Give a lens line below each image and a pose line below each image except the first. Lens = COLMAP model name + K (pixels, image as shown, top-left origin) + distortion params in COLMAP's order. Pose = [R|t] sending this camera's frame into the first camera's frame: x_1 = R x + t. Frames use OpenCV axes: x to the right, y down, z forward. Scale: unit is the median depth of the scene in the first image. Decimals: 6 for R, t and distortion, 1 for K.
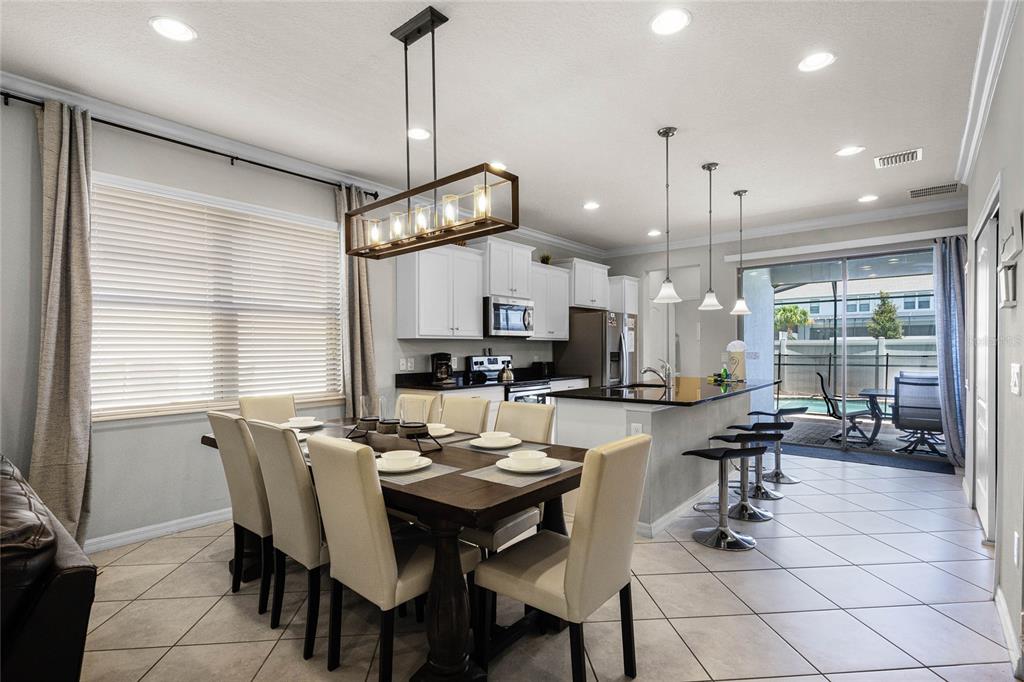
lens RADIAL K [[491.5, 0, 512.9], [0, 491.5, 342.3], [0, 0, 1]] dist [0.001079, 0.000033]
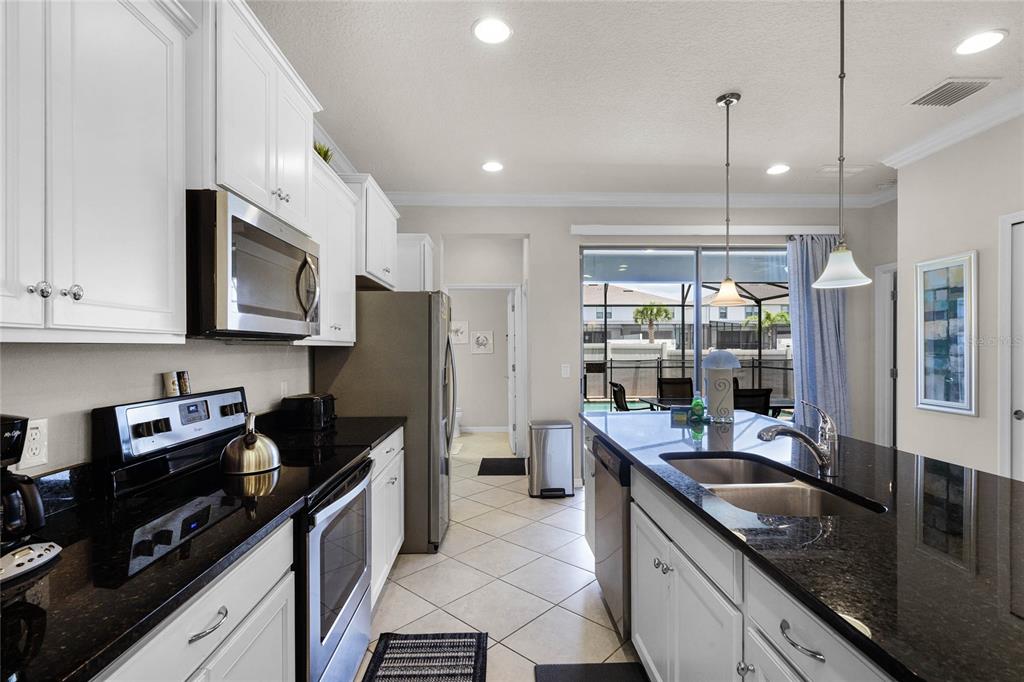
lens RADIAL K [[476.2, 0, 512.8], [0, 476.2, 344.4], [0, 0, 1]] dist [0.001167, -0.000084]
pose [[0.740247, 0.000480, 0.672335, -0.098213], [-0.002506, 0.999995, 0.002044, -0.007404], [-0.672331, -0.003198, 0.740244, 0.643851]]
